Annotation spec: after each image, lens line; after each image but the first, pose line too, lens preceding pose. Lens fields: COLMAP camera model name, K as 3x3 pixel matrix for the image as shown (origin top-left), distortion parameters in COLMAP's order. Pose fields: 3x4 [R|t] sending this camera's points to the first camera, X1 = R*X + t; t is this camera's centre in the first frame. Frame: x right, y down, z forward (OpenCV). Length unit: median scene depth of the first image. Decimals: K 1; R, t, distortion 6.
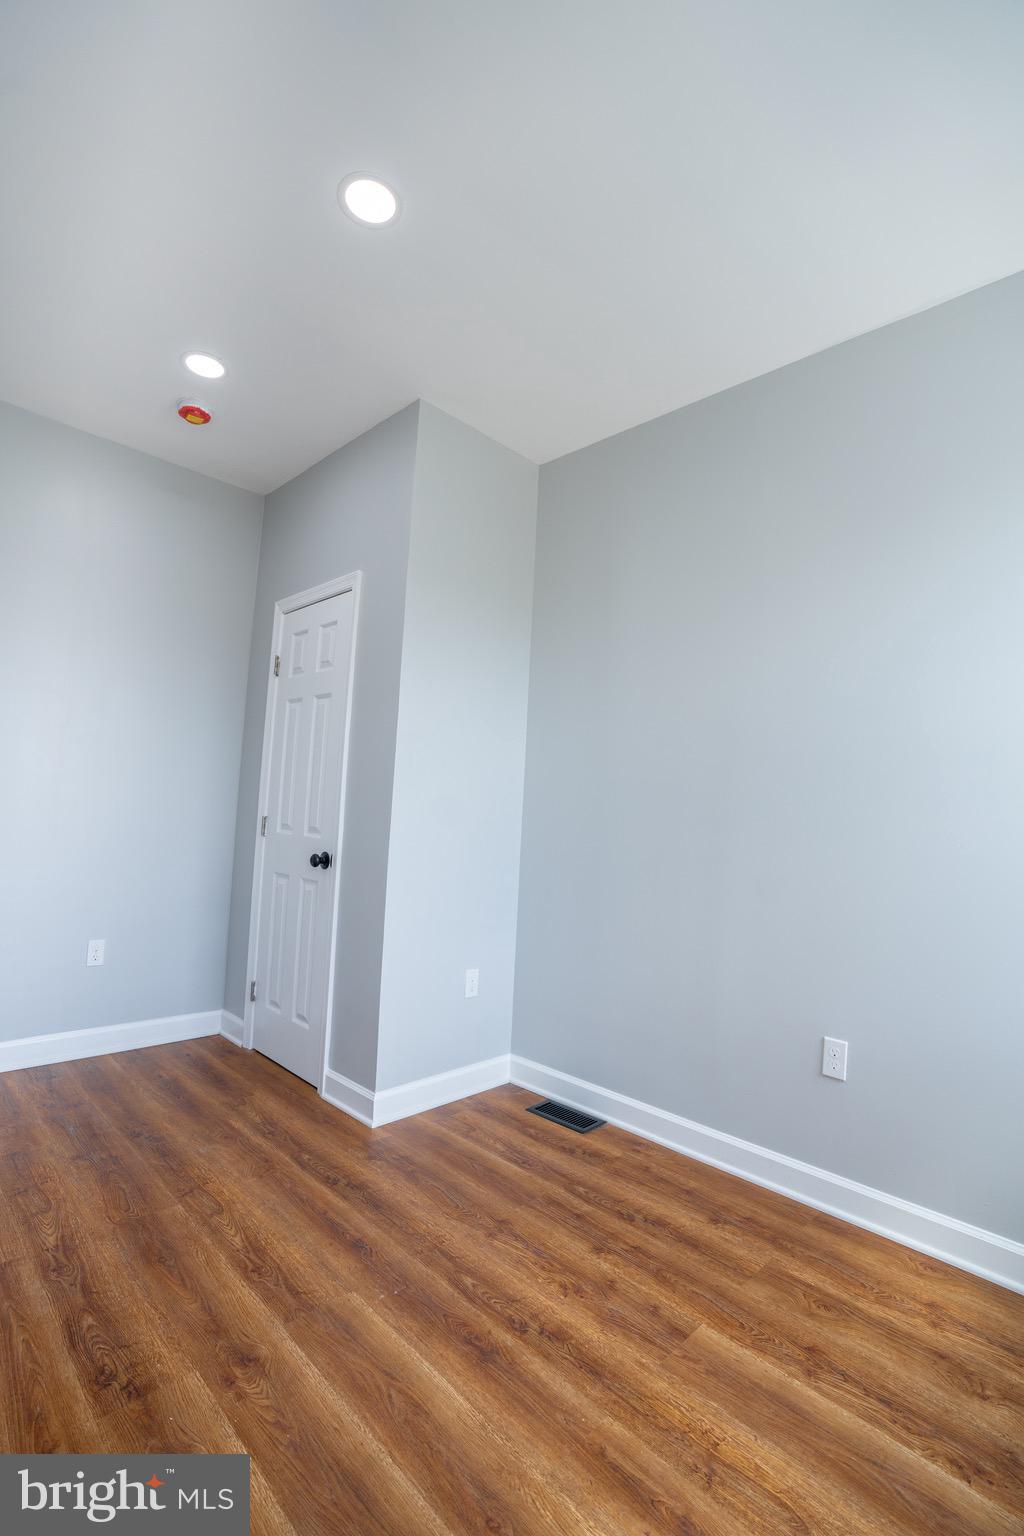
lens RADIAL K [[711.9, 0, 511.5], [0, 711.9, 760.7], [0, 0, 1]] dist [-0.046689, 0.014759]
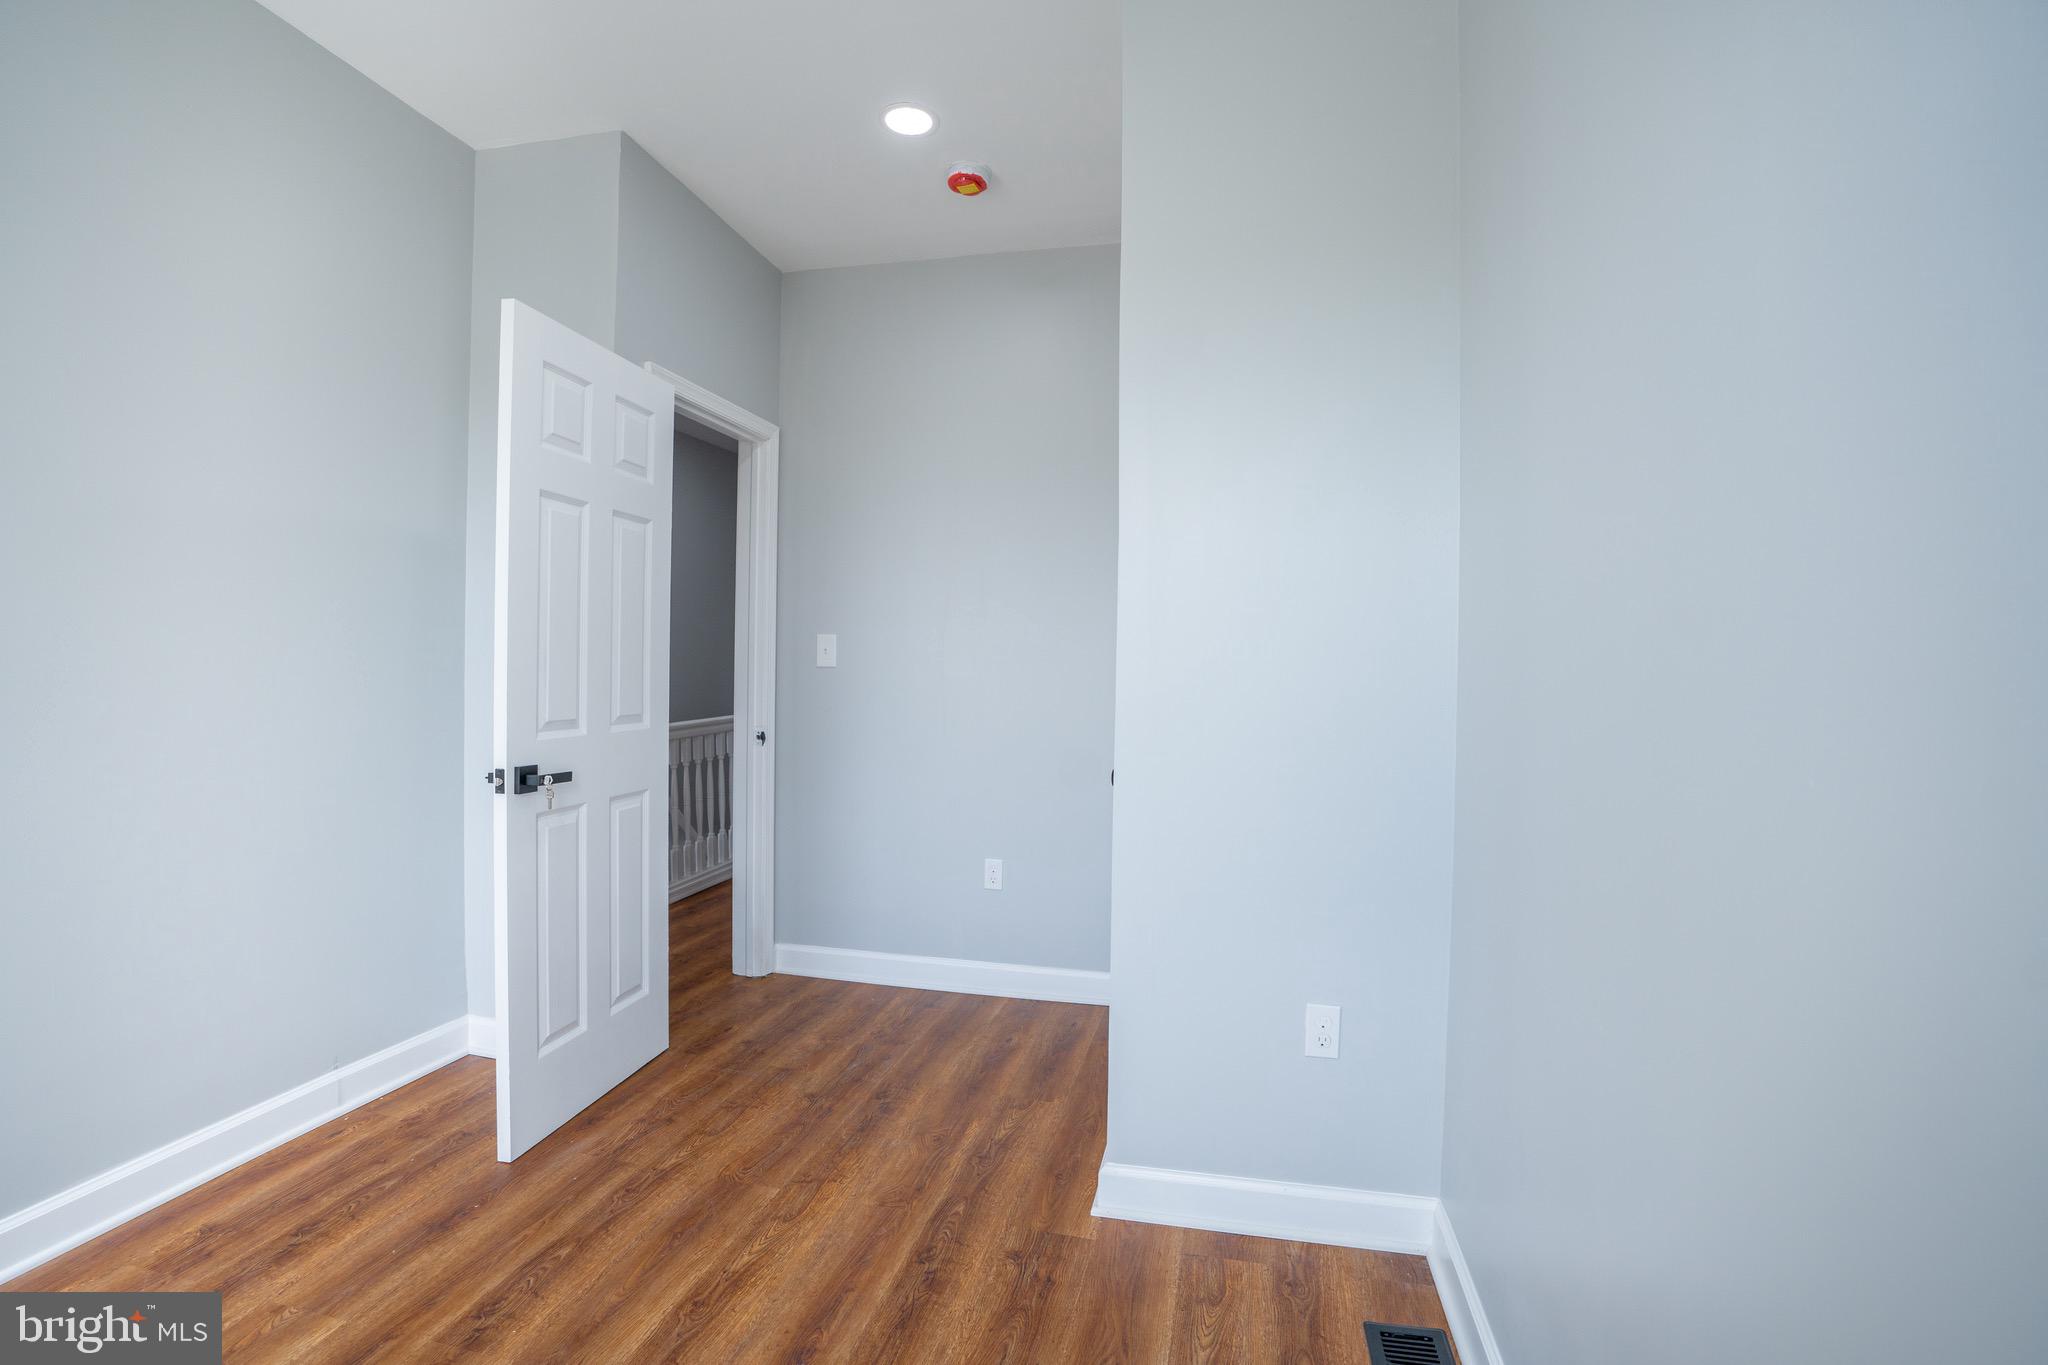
lens RADIAL K [[949.2, 0, 1014.8], [0, 949.2, 677.1], [0, 0, 1]] dist [-0.046689, 0.014759]
pose [[0.516811, -0.036930, -0.855303, 0.584567], [0.079337, 0.996836, 0.004898, 0.054828], [0.852416, -0.070388, 0.518105, 0.667831]]
